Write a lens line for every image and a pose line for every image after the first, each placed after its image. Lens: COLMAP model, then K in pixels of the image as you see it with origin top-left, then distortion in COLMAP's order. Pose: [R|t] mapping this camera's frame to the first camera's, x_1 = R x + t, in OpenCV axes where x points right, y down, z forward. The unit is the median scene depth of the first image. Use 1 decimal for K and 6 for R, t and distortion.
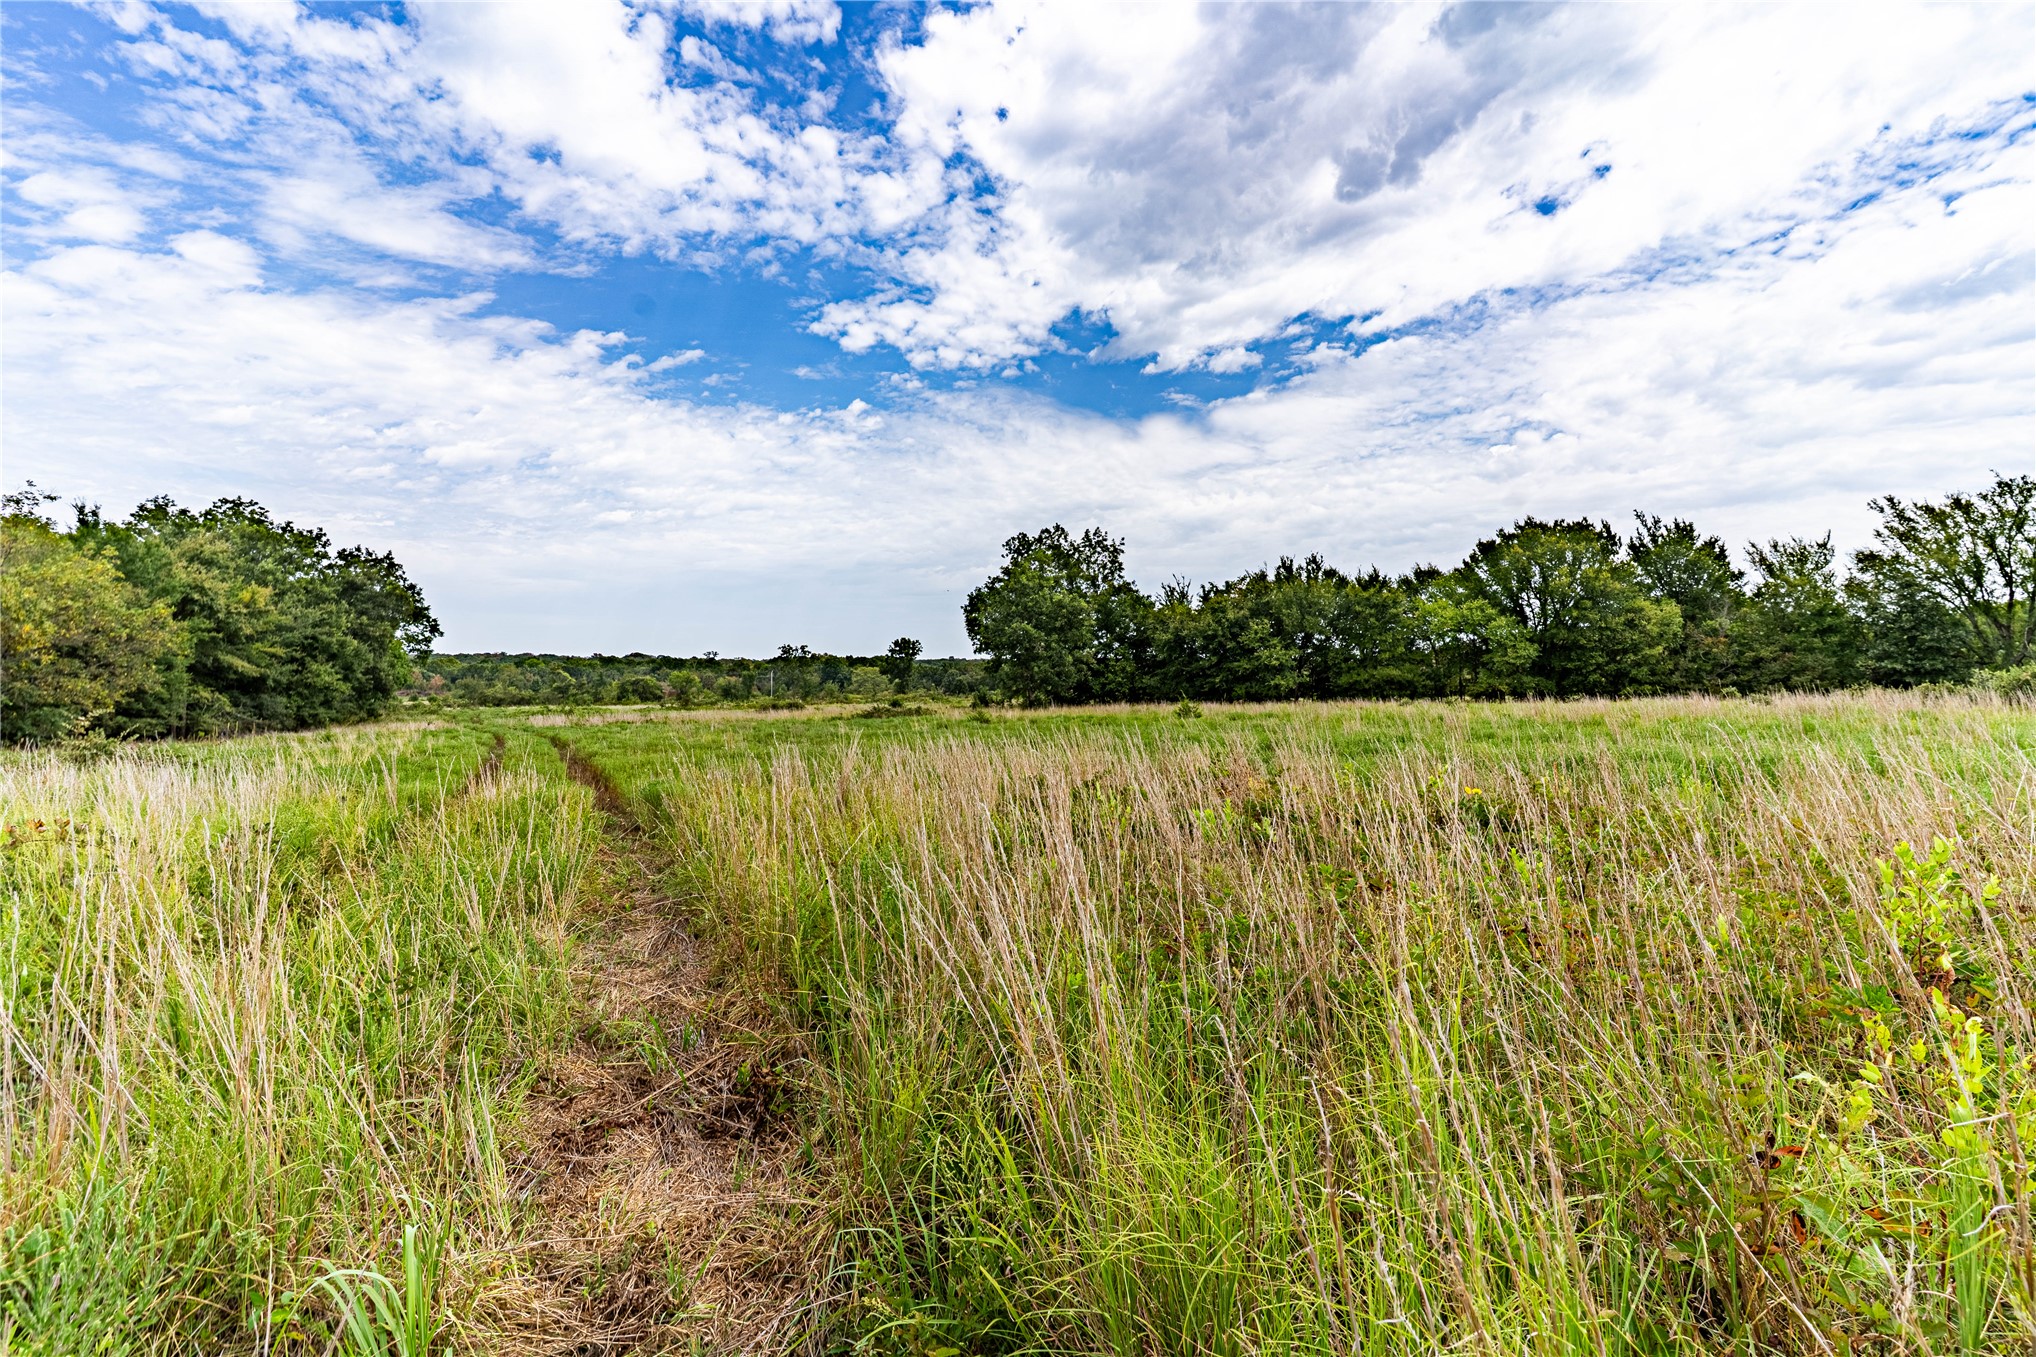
lens RADIAL K [[976.1, 0, 1013.4], [0, 976.1, 688.3], [0, 0, 1]] dist [-0.001291, -0.001409]
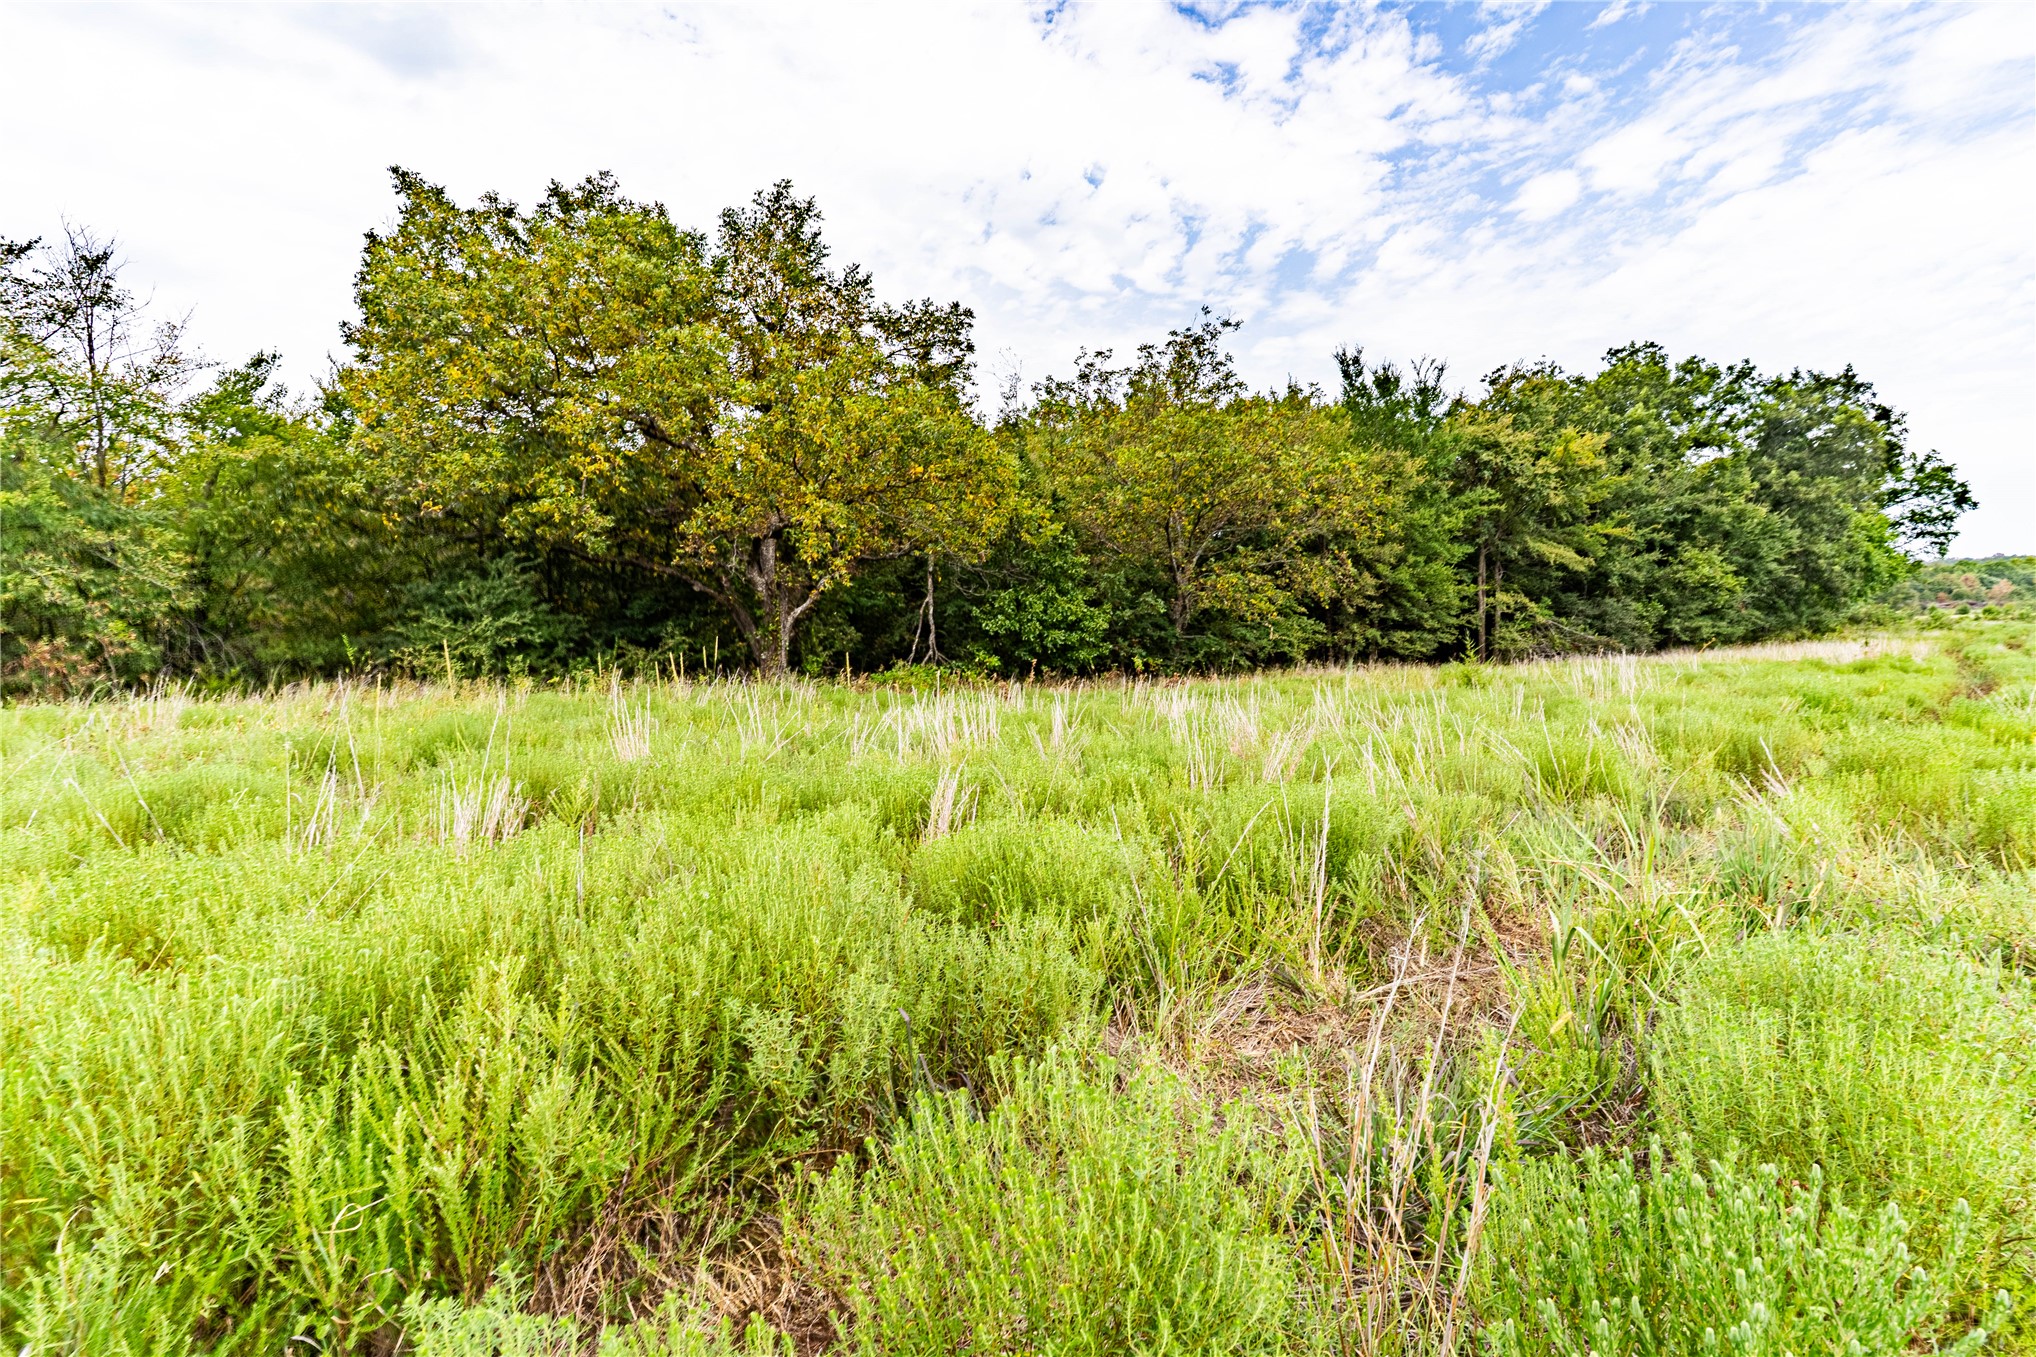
lens RADIAL K [[976.1, 0, 1012.0], [0, 976.1, 681.3], [0, 0, 1]] dist [-0.001291, -0.001409]
pose [[0.235546, 0.050958, -0.970526, -0.196274], [0.024167, 0.998009, 0.058266, 0.013328], [0.971563, -0.037179, 0.233846, 0.417634]]
